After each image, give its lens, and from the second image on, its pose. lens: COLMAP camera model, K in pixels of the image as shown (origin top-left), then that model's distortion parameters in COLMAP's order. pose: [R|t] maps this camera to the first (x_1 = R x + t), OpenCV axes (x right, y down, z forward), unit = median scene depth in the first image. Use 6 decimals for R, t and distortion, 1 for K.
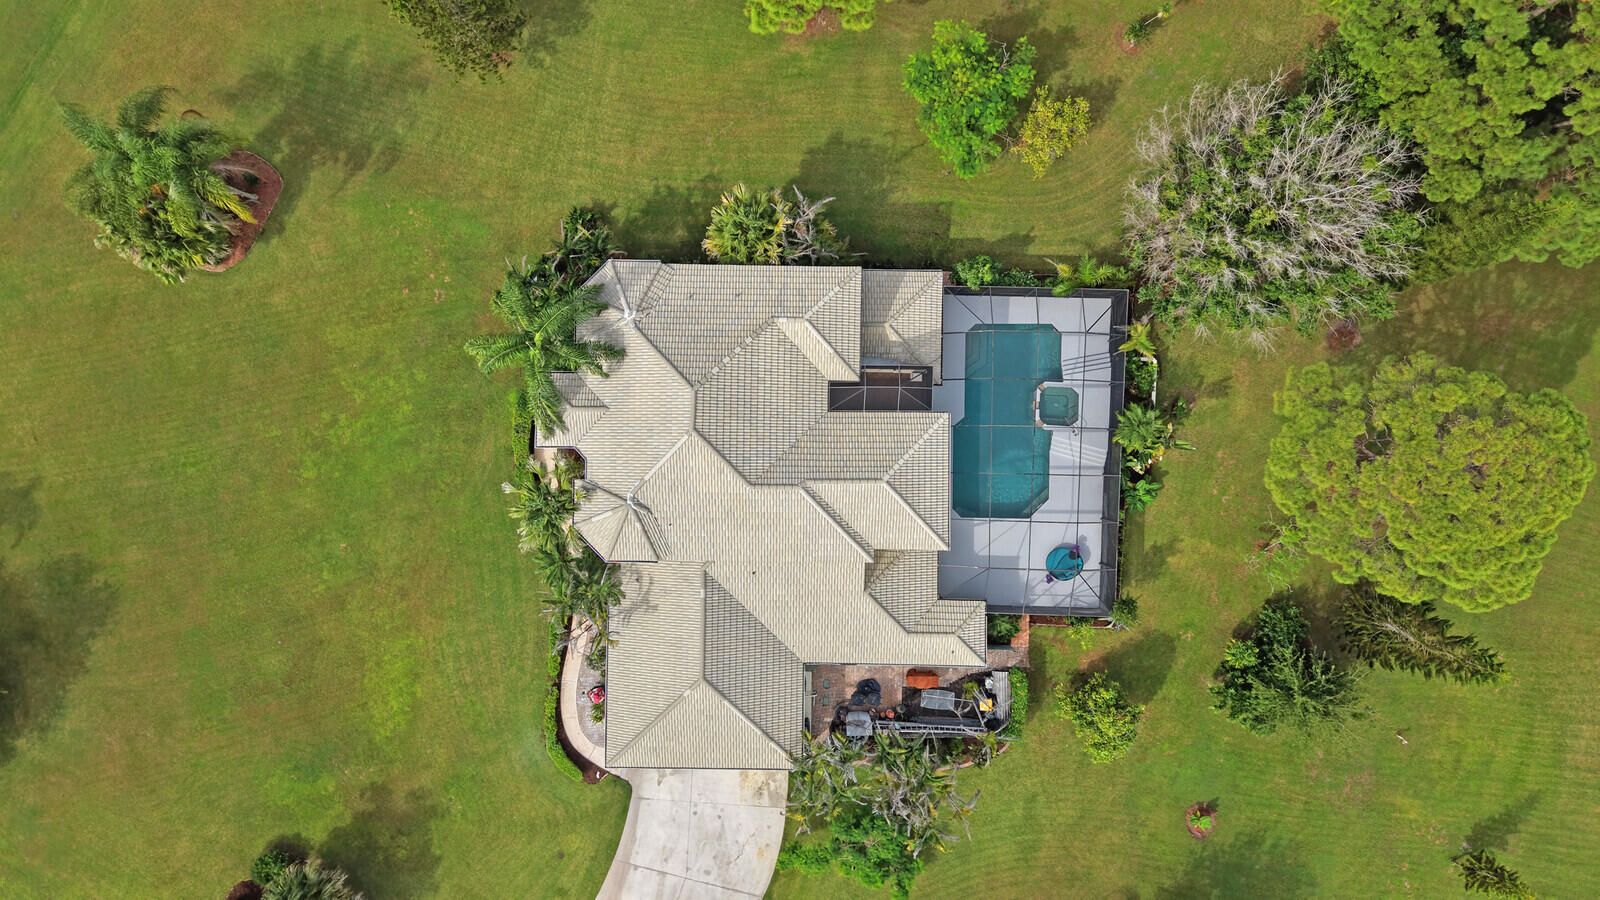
lens RADIAL K [[1152.6, 0, 755.4], [0, 1152.6, 450.7], [0, 0, 1]] dist [0.002894, 0.000021]
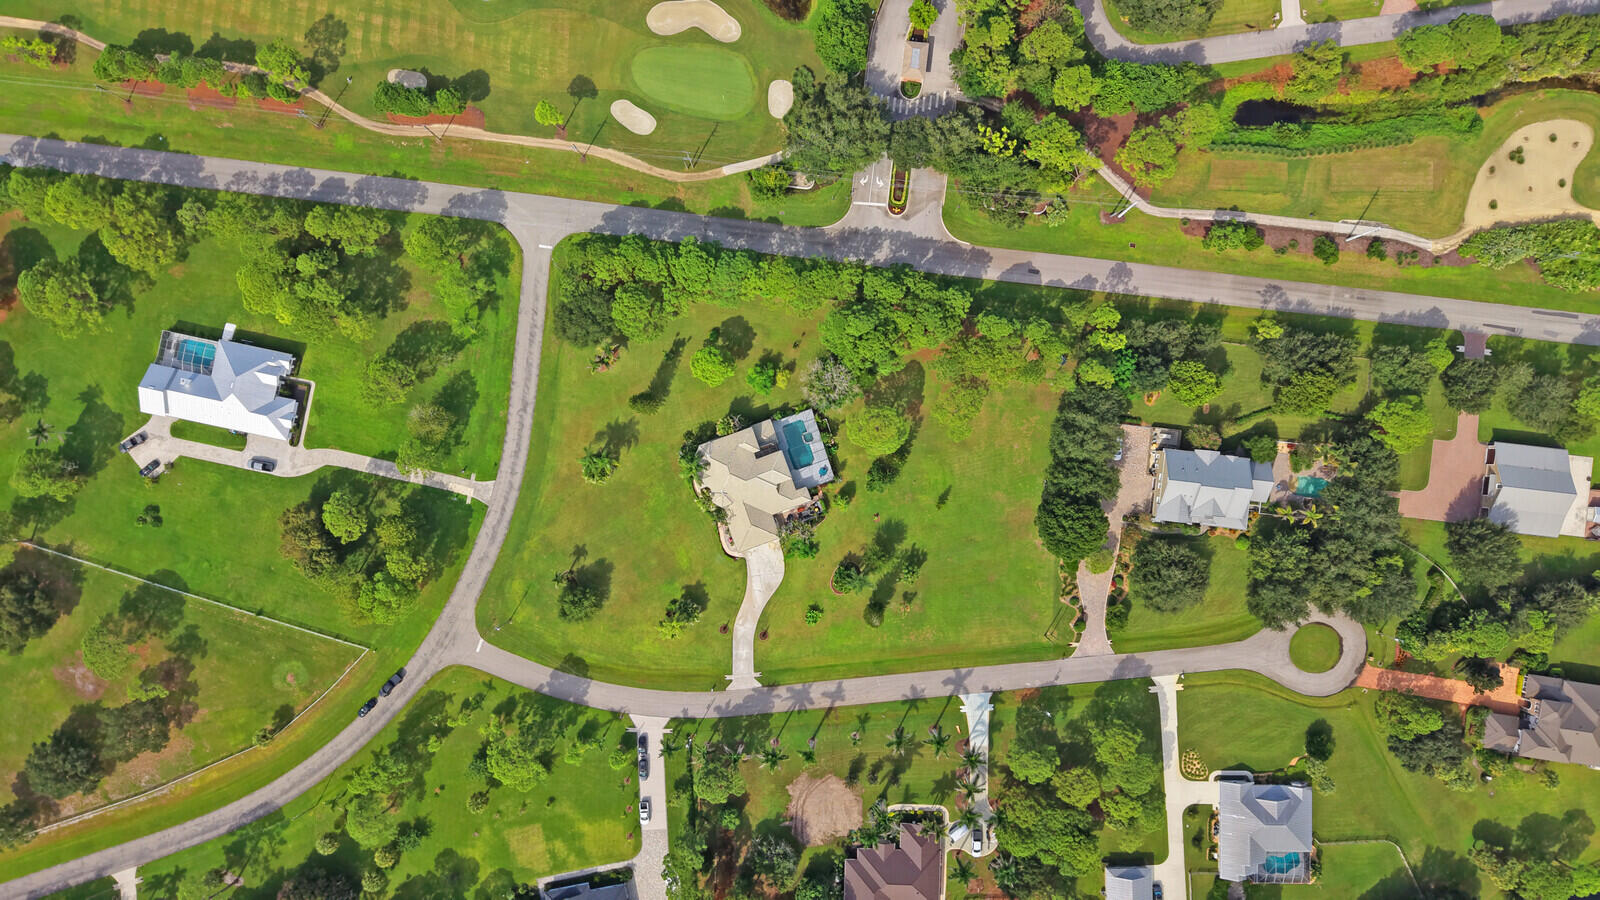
lens RADIAL K [[1065.5, 0, 794.9], [0, 1065.5, 455.5], [0, 0, 1]] dist [-0.000392, -0.000831]
pose [[0.934904, -0.354111, 0.023656, 0.102964], [0.354181, 0.935176, 0.001306, -0.000103], [-0.022585, 0.007158, 0.999719, -2.919484]]
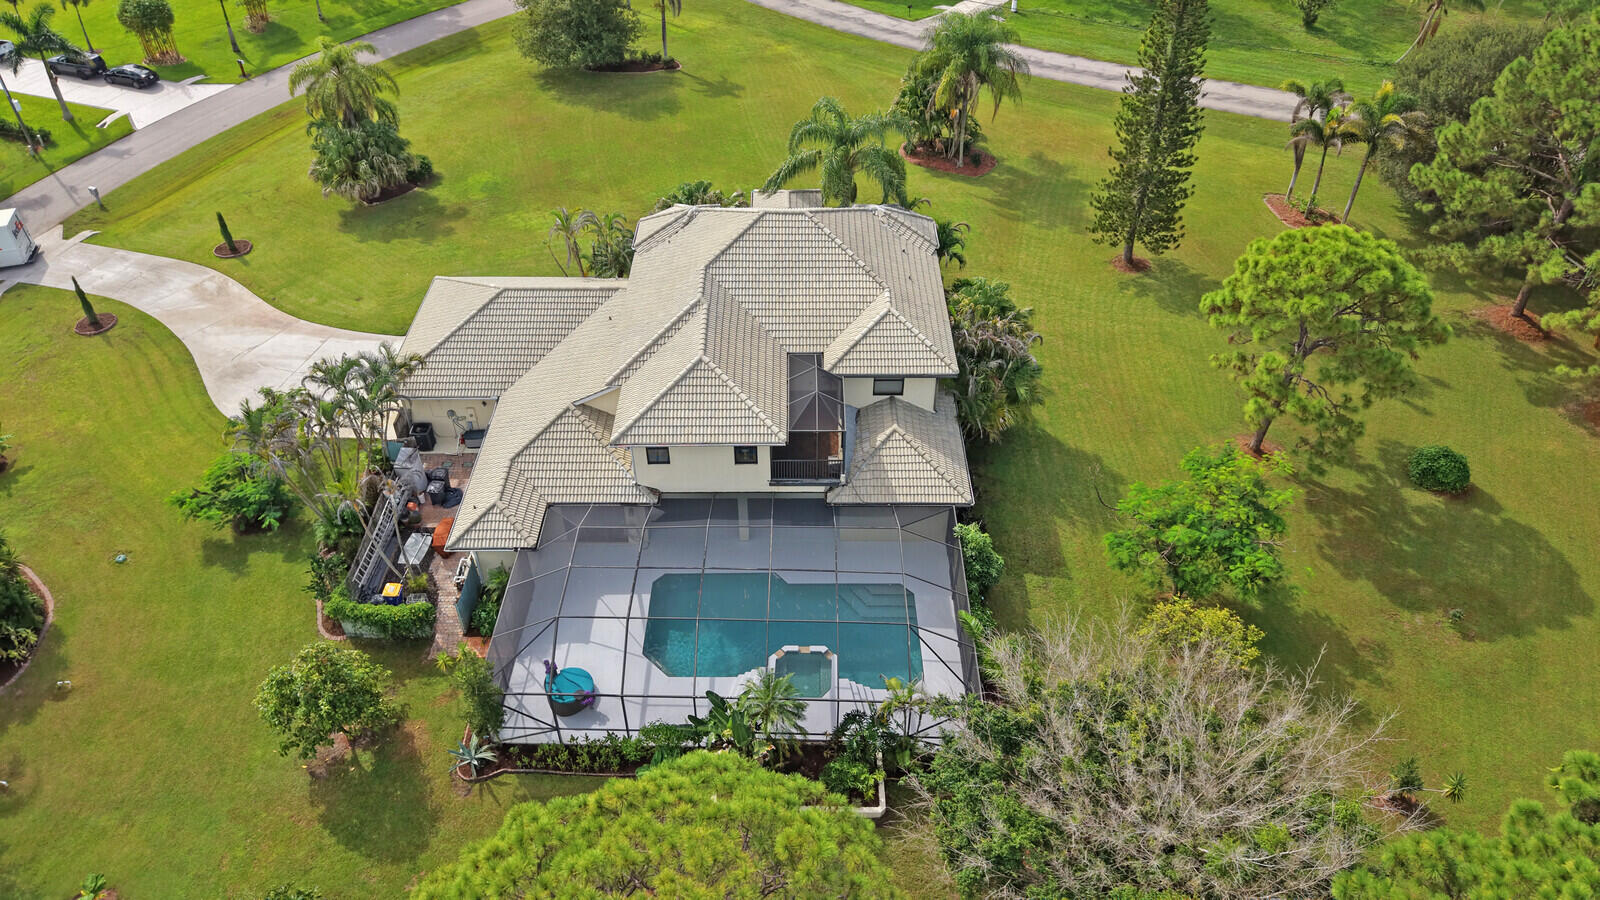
lens RADIAL K [[1065.5, 0, 794.9], [0, 1065.5, 455.5], [0, 0, 1]] dist [-0.000392, -0.000831]
pose [[0.011401, 0.653943, -0.756458, 0.658900], [-0.999933, 0.009122, -0.007184, -0.030753], [0.002203, 0.756489, 0.654002, 0.494371]]
